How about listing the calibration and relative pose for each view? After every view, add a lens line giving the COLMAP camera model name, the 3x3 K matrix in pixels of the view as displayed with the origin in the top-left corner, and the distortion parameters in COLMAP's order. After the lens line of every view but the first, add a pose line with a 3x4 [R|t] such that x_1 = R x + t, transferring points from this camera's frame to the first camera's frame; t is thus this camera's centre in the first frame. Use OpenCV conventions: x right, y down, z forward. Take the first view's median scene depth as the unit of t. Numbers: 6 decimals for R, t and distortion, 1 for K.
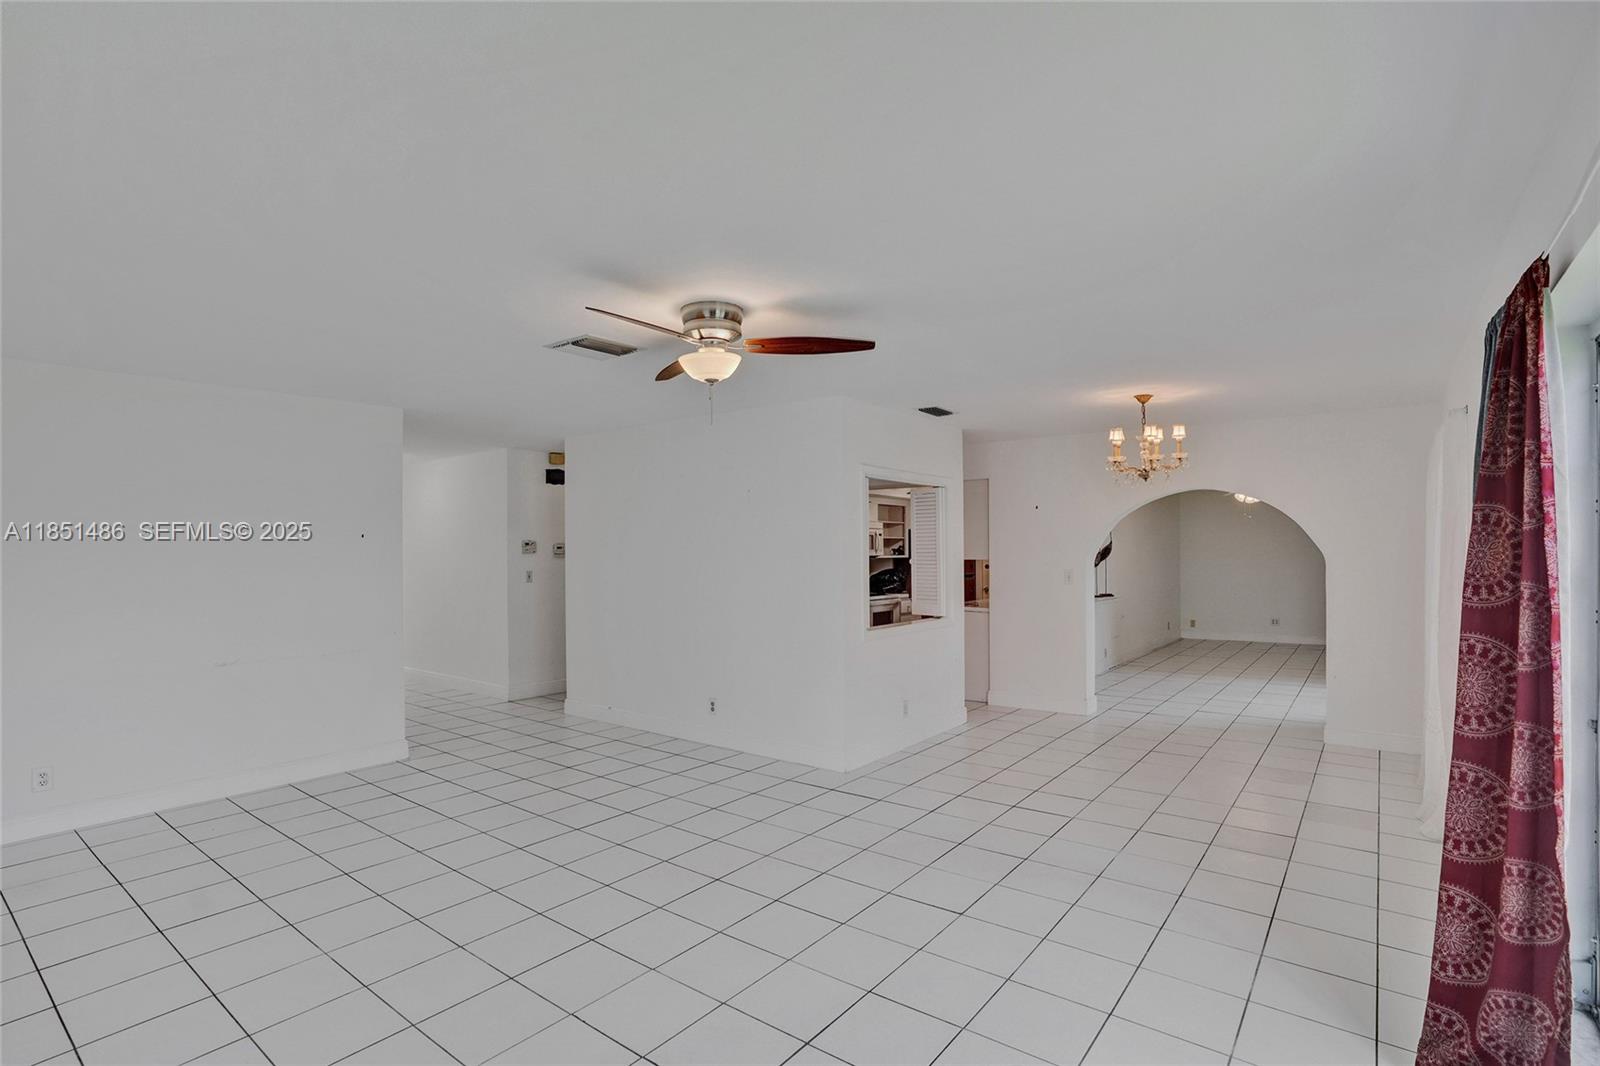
lens RADIAL K [[759.7, 0, 749.6], [0, 759.7, 544.9], [0, 0, 1]] dist [-0.065729, 0.021834]
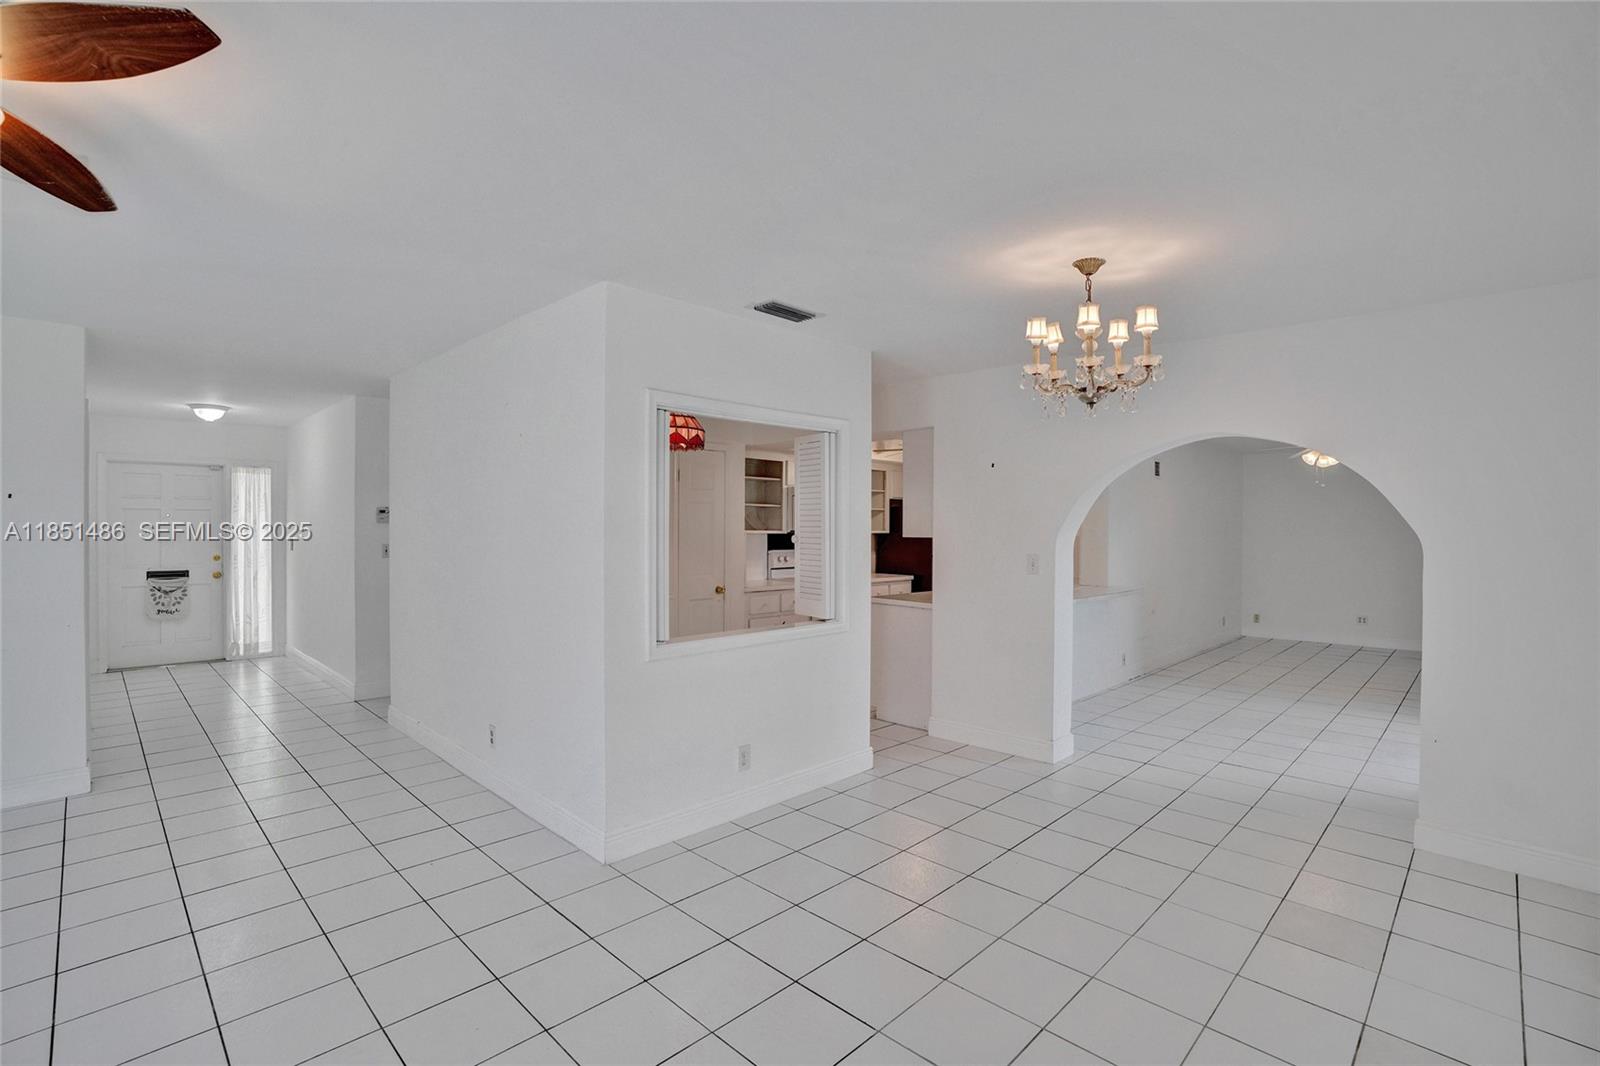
lens RADIAL K [[716.6, 0, 793.3], [0, 716.6, 526.4], [0, 0, 1]] dist [-0.062743, 0.018363]
pose [[0.995954, 0.011349, -0.089148, 0.266859], [-0.010414, 0.999886, 0.010946, 0.002630], [0.089263, -0.009973, 0.995958, 0.327302]]
